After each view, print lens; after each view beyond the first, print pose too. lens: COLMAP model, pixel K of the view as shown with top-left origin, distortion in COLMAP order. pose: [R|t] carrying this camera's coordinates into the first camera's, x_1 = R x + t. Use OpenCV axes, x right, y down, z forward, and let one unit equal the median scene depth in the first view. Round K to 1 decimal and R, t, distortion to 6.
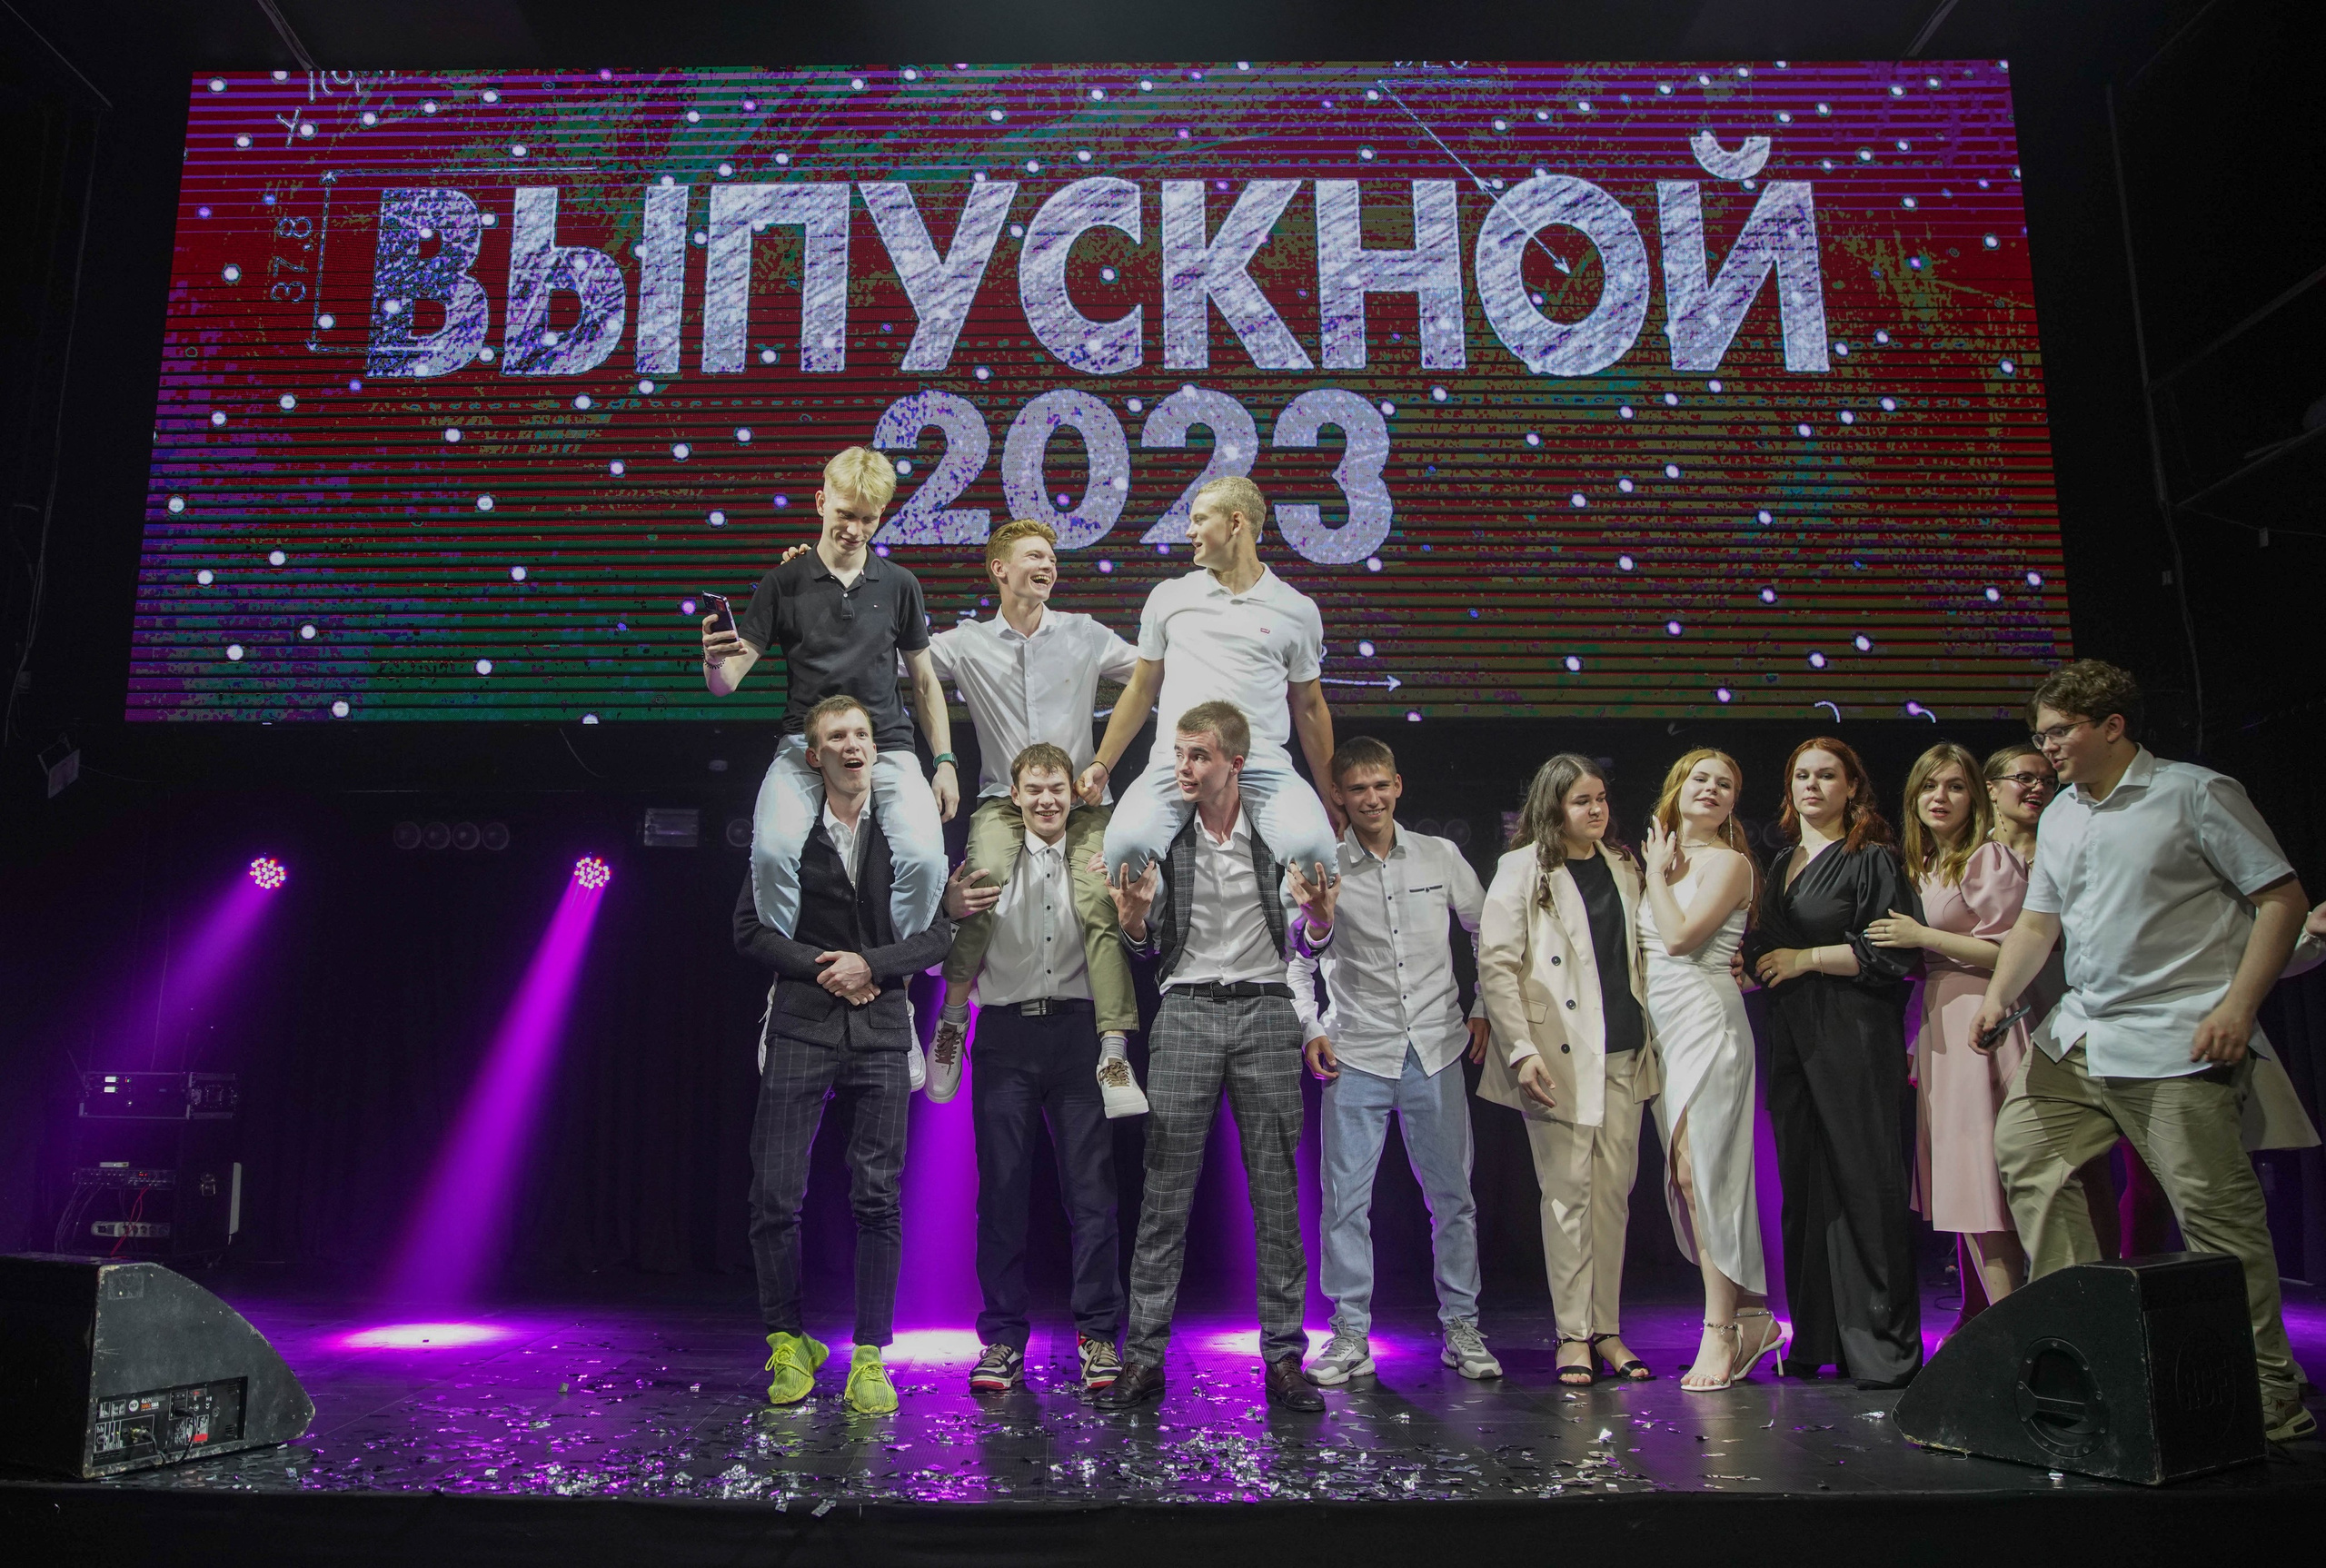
lens RADIAL K [[1793.5, 0, 1030.9], [0, 1793.5, 782.5], [0, 0, 1]] dist [-0.111844, 0.092543]
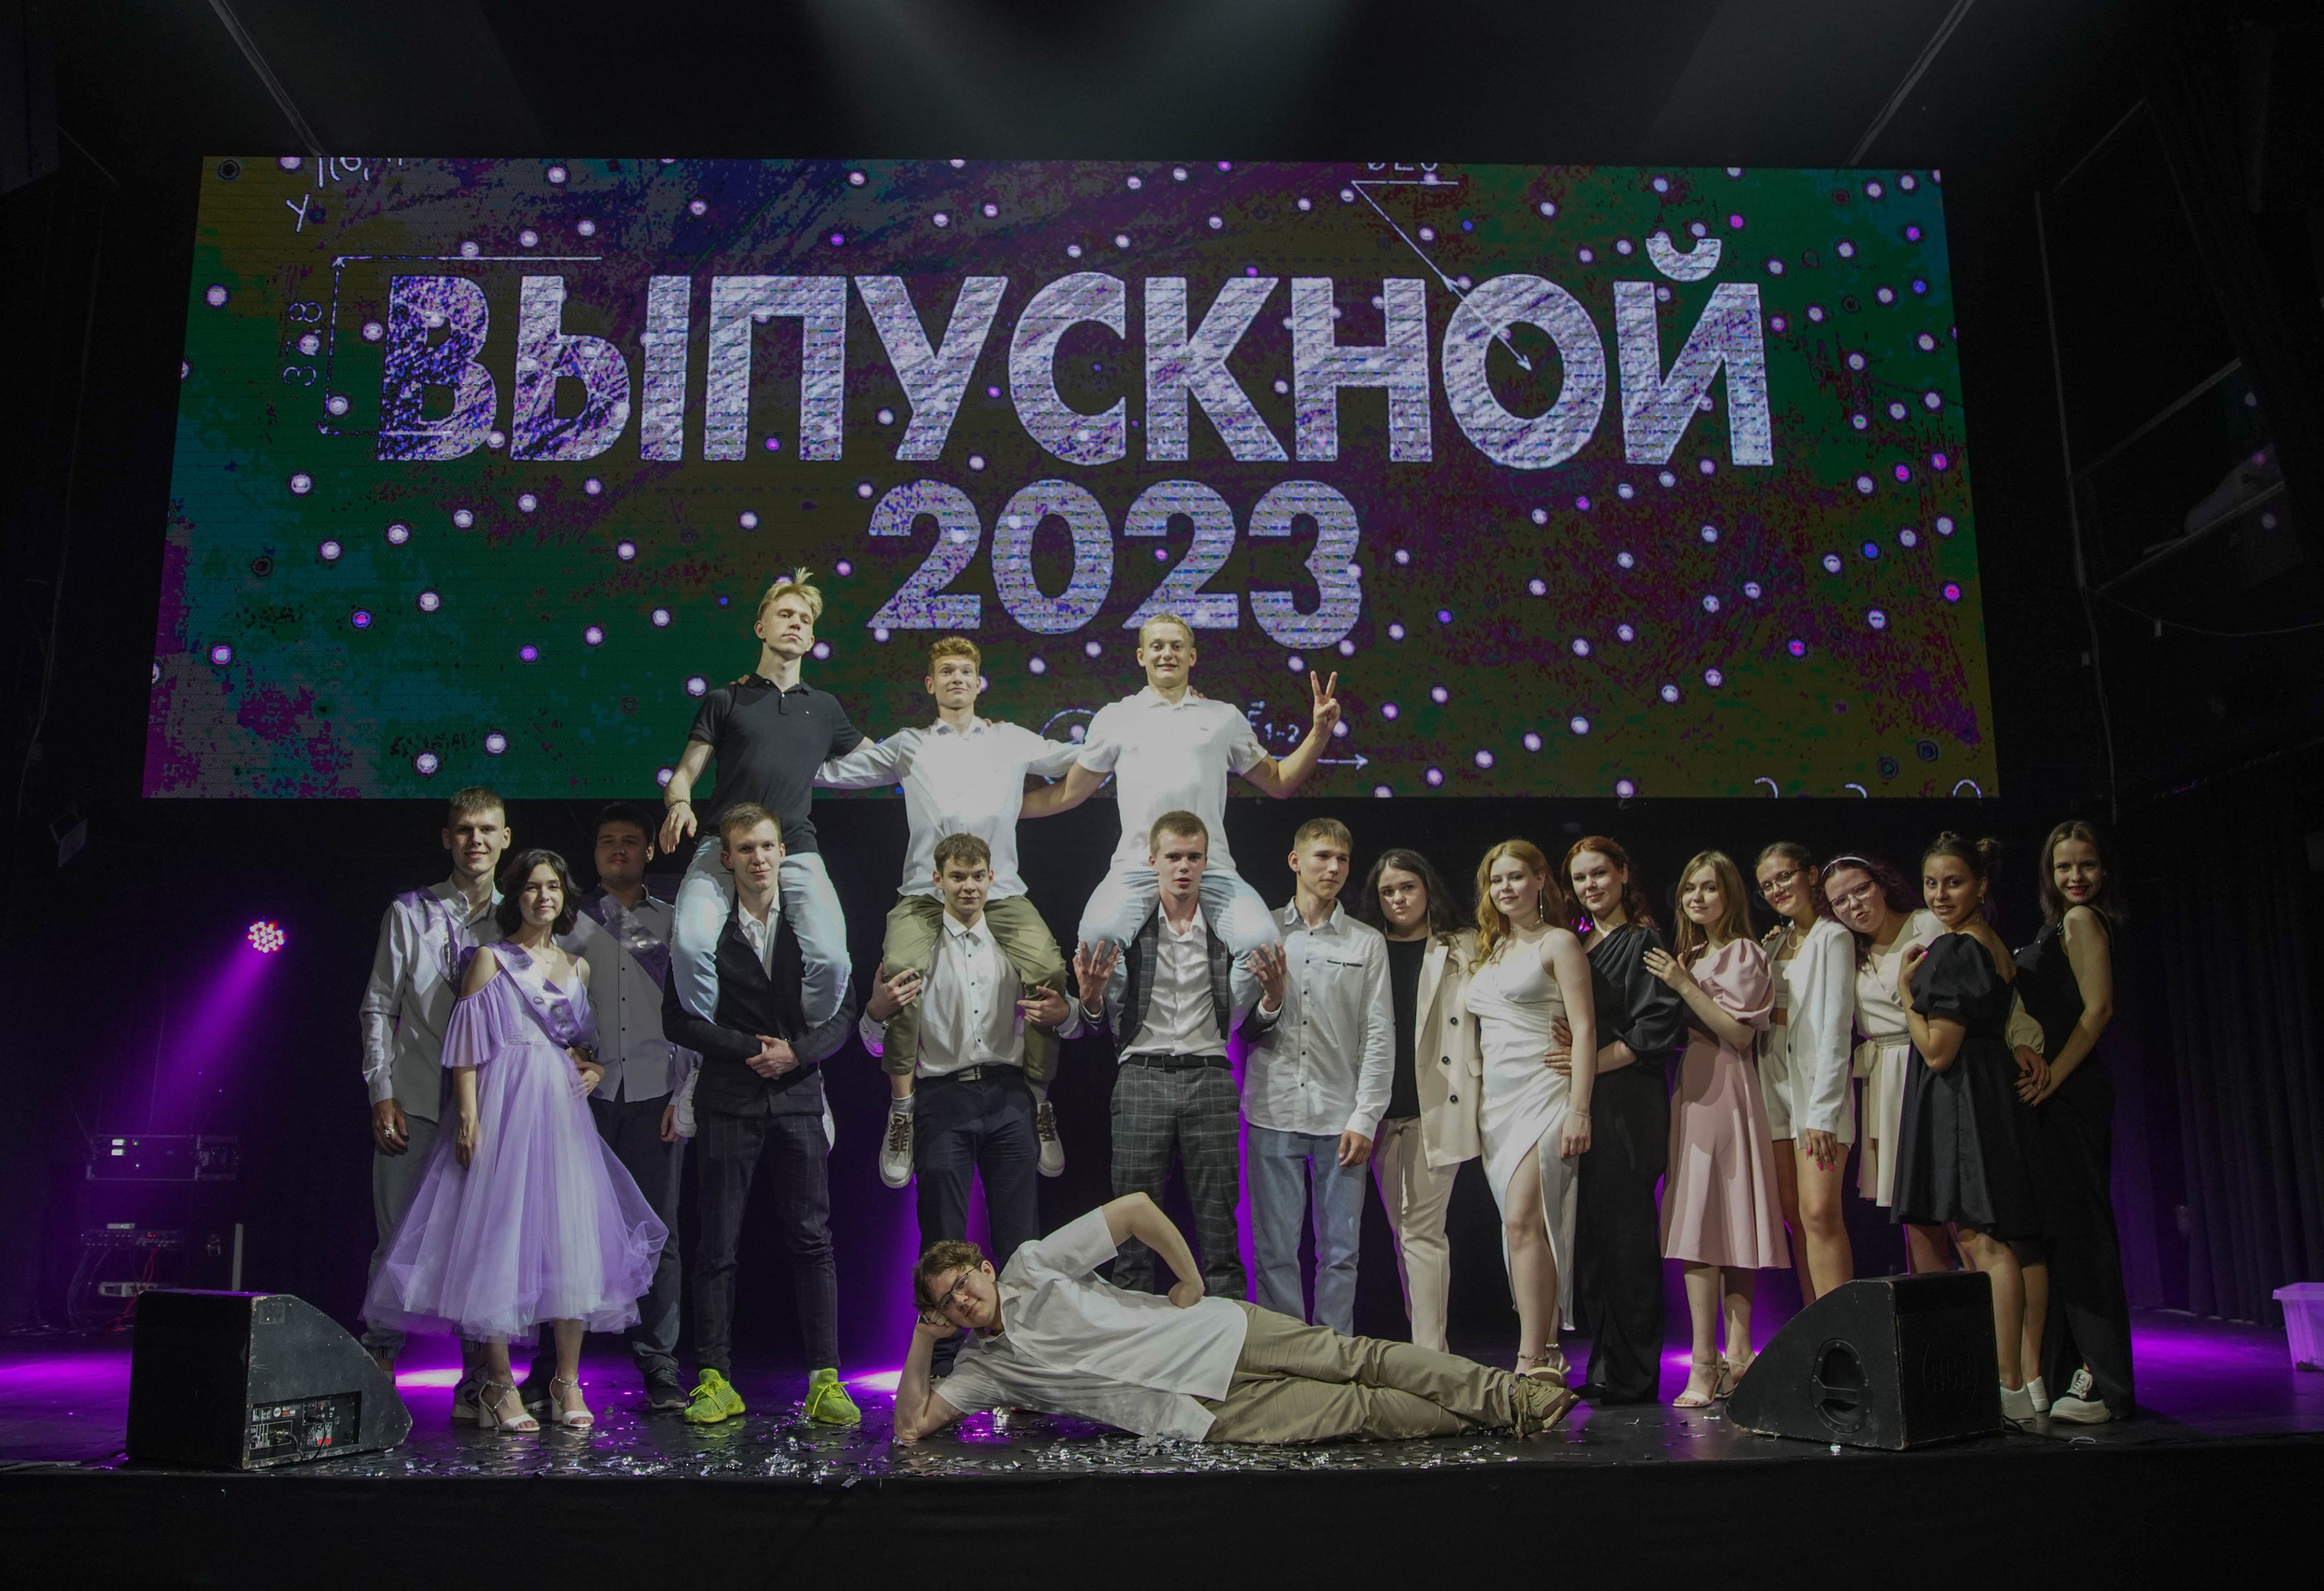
lens RADIAL K [[2055.5, 0, 1114.8], [0, 2055.5, 758.4], [0, 0, 1]] dist [-0.111669, 0.090507]
pose [[0.999021, 0.000412, 0.044241, 0.002595], [0.000354, 0.999850, -0.017294, -0.034765], [-0.044242, 0.017292, 0.998871, -0.204839]]
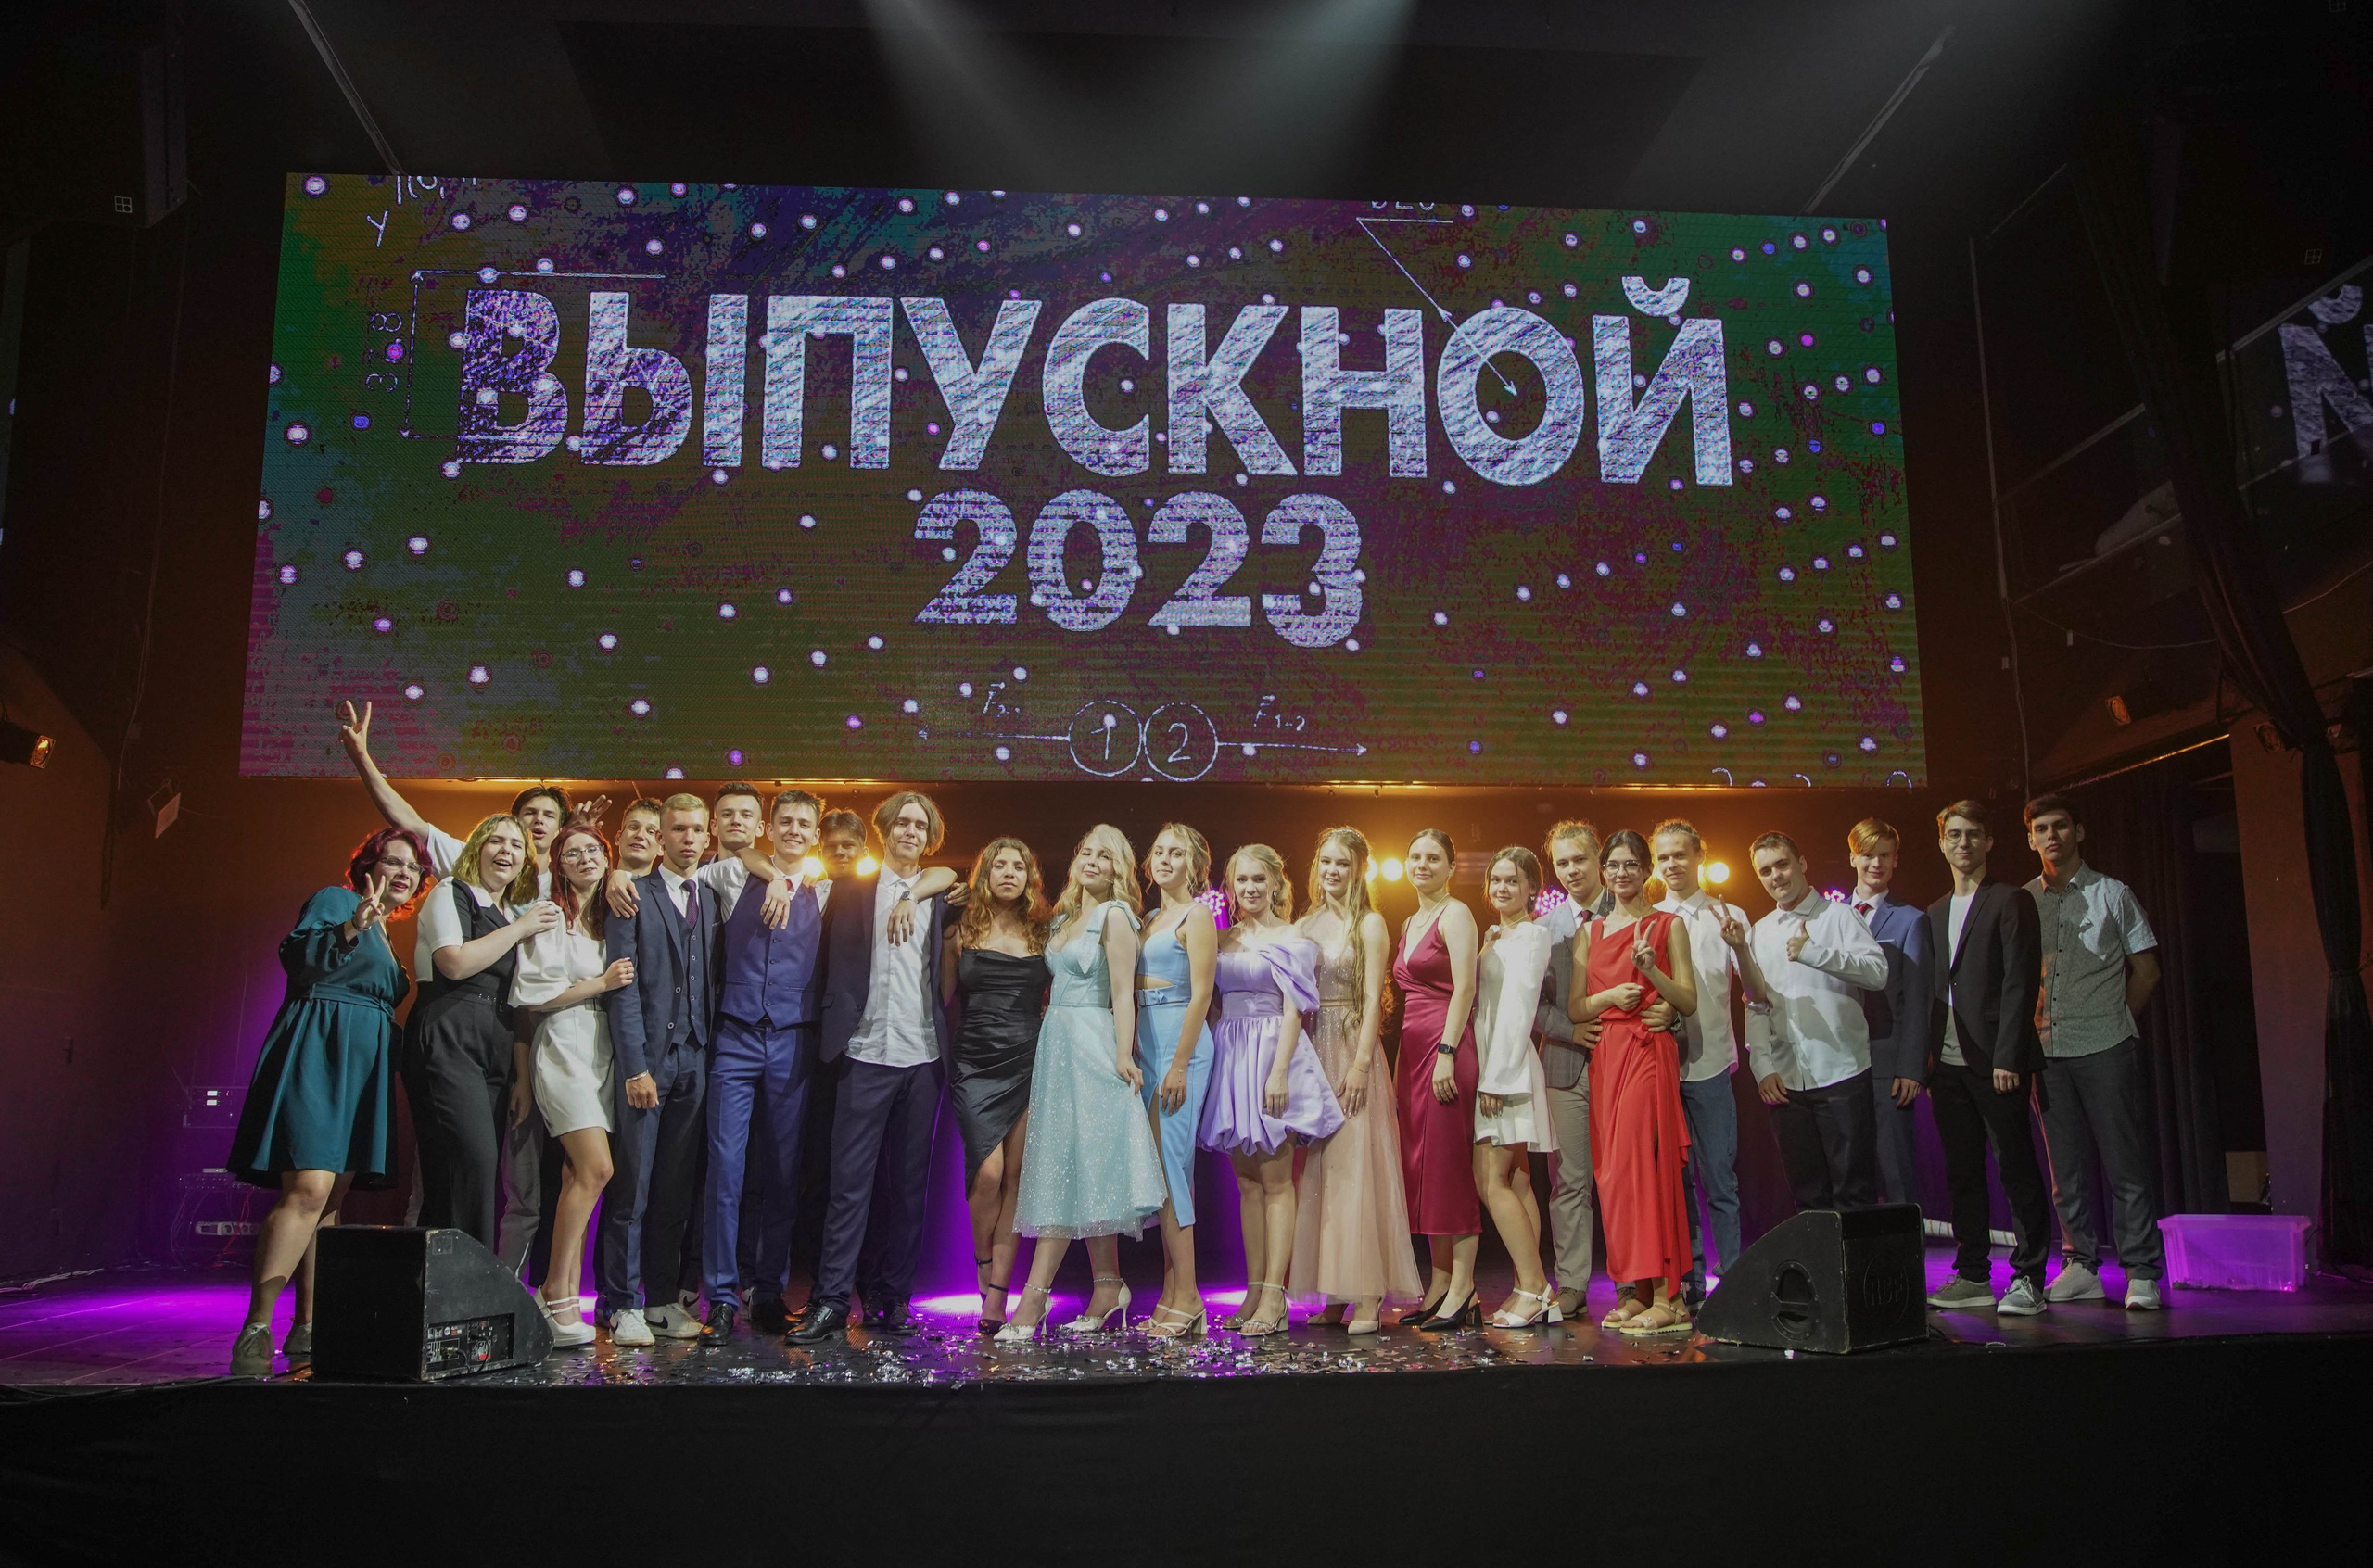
lens RADIAL K [[1988.6, 0, 1168.4], [0, 1988.6, 785.8], [0, 0, 1]] dist [-0.112746, 0.096907]
pose [[0.995545, 0.006108, 0.094091, -0.044593], [-0.007691, 0.999835, 0.016470, -0.050021], [-0.093975, -0.017120, 0.995427, -0.280143]]
